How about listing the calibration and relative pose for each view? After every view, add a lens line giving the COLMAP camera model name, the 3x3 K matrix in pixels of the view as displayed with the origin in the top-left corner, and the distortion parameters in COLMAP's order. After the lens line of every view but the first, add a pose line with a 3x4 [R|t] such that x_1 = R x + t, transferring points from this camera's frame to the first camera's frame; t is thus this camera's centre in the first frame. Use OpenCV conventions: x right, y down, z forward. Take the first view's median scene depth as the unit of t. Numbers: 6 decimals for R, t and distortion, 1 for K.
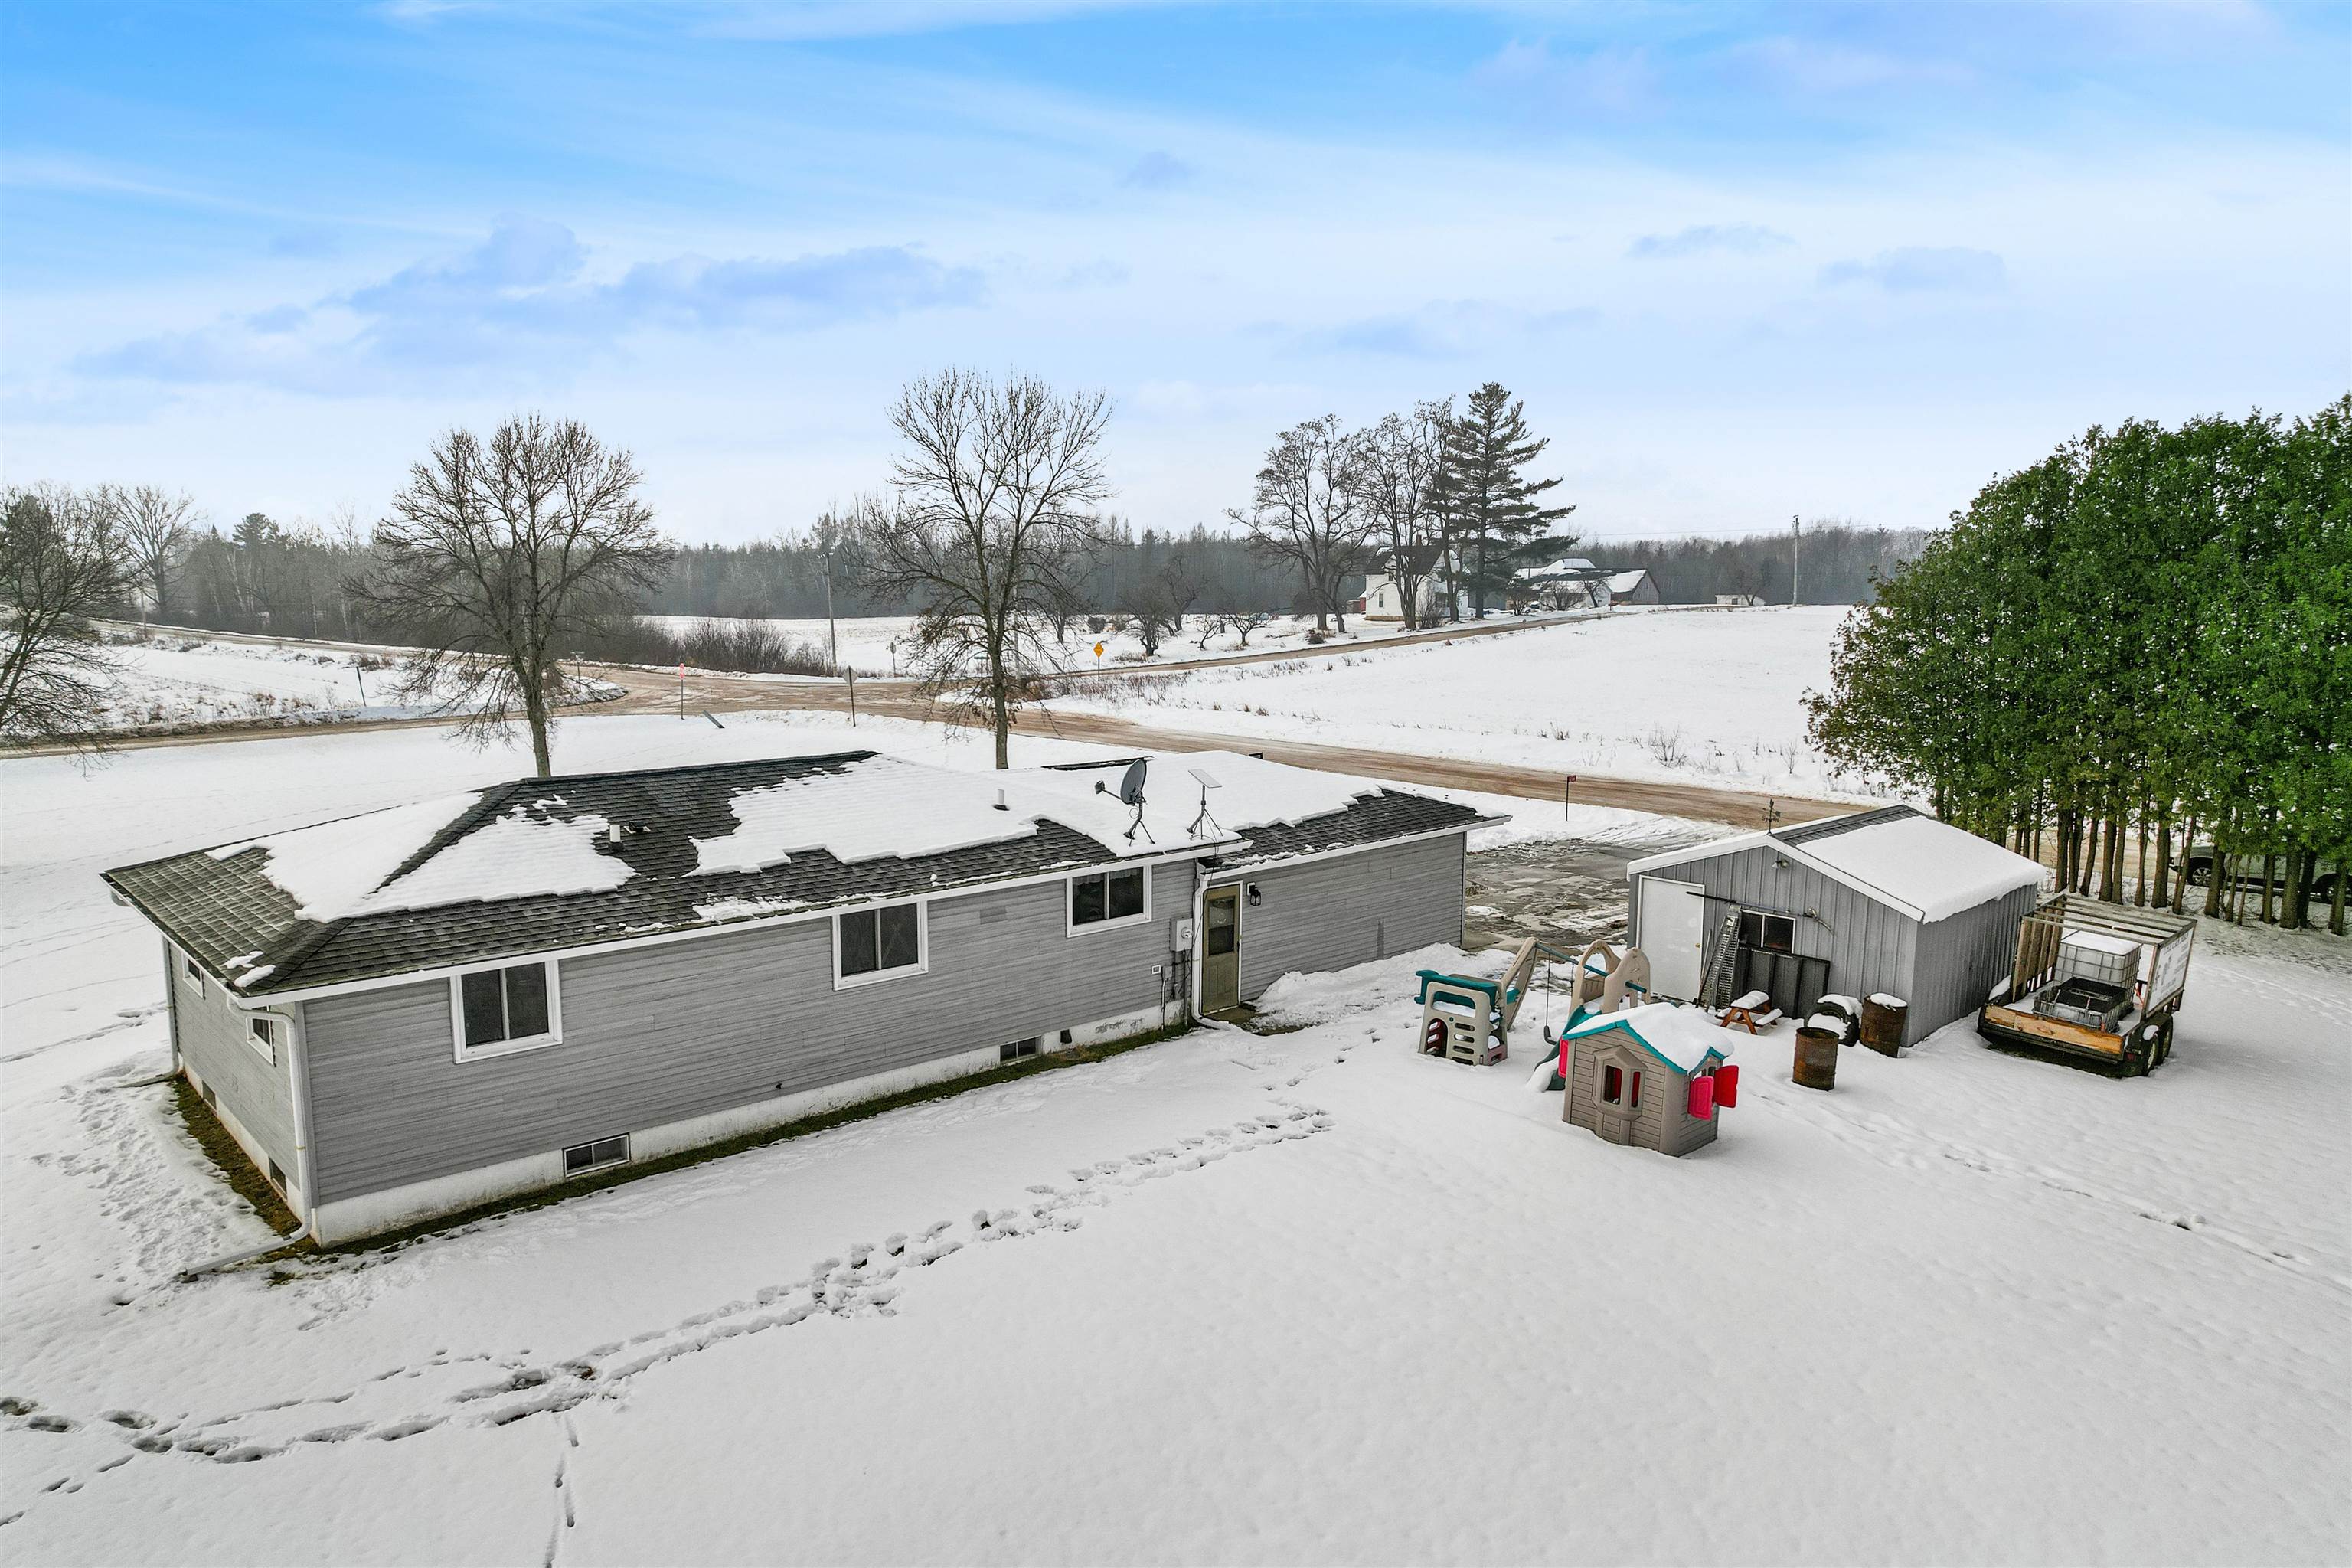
lens RADIAL K [[1512.2, 0, 1176.0], [0, 1512.2, 784.0], [0, 0, 1]] dist [-0.030748, 0.002287]
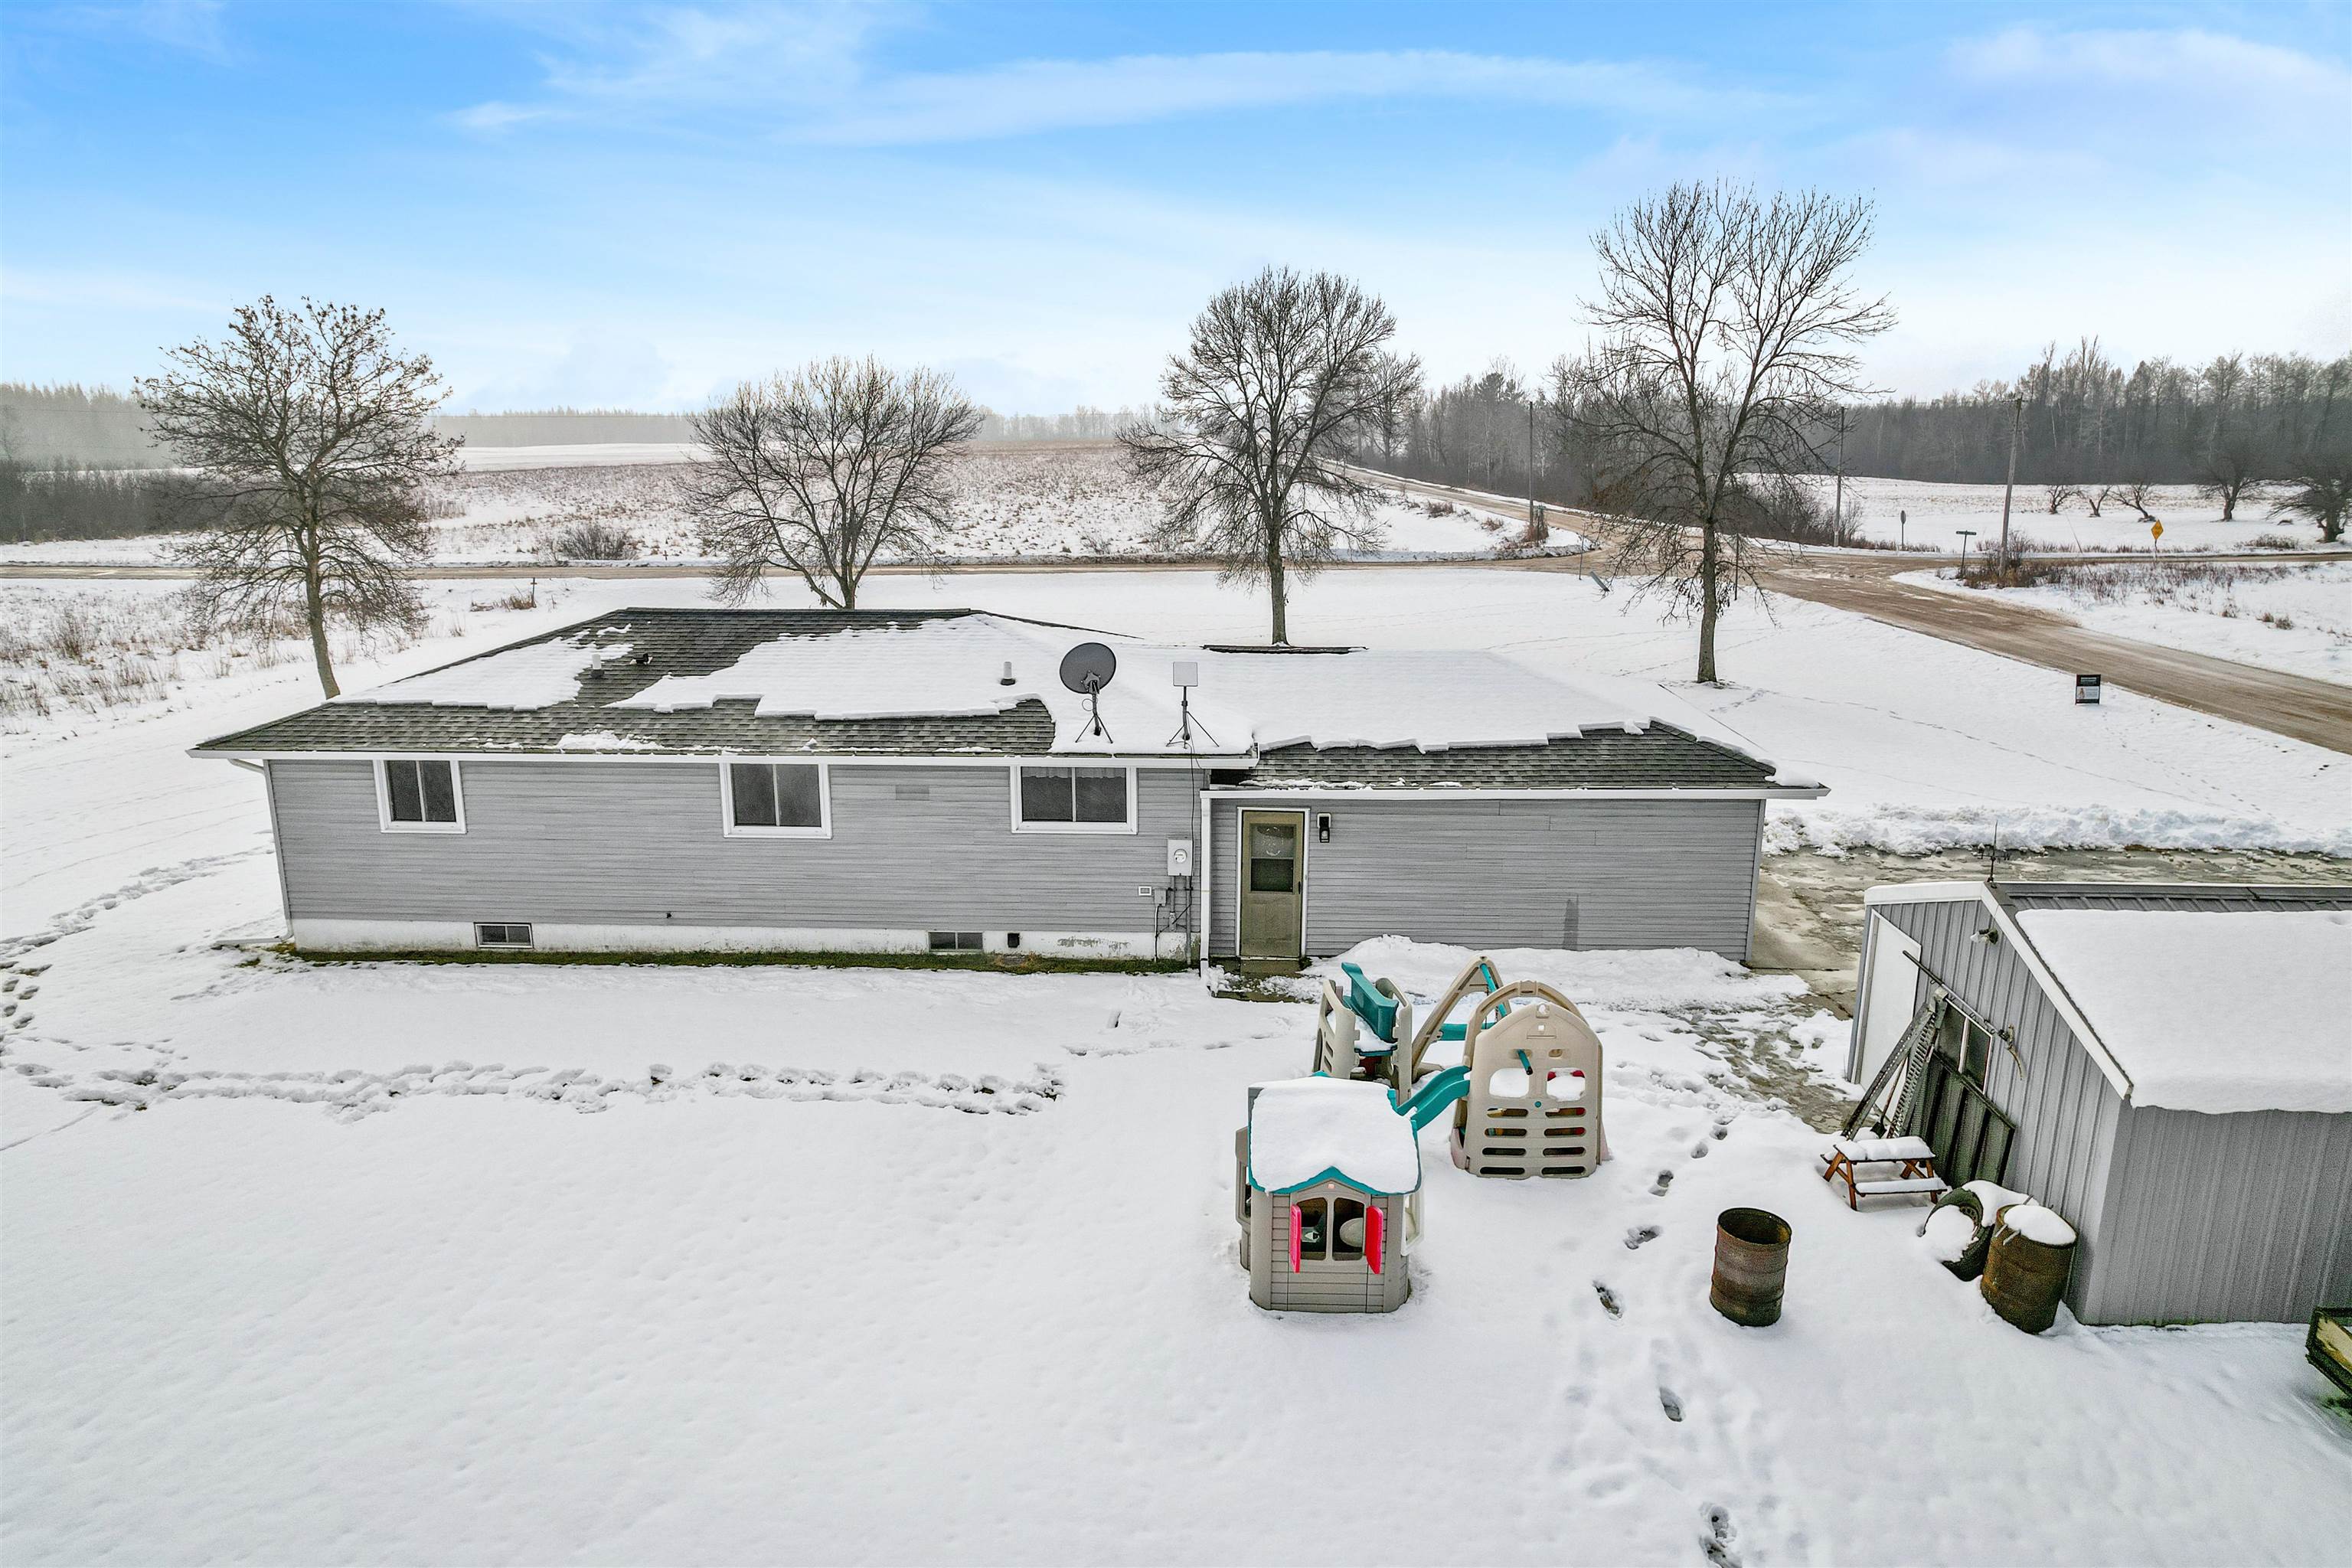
lens RADIAL K [[1497.5, 0, 1176.0], [0, 1497.5, 784.0], [0, 0, 1]] dist [-0.019506, 0.000377]
pose [[0.720387, 0.155111, -0.676005, 0.605615], [-0.091995, 0.987429, 0.128534, -0.051309], [0.687444, -0.030405, 0.725601, 0.426995]]
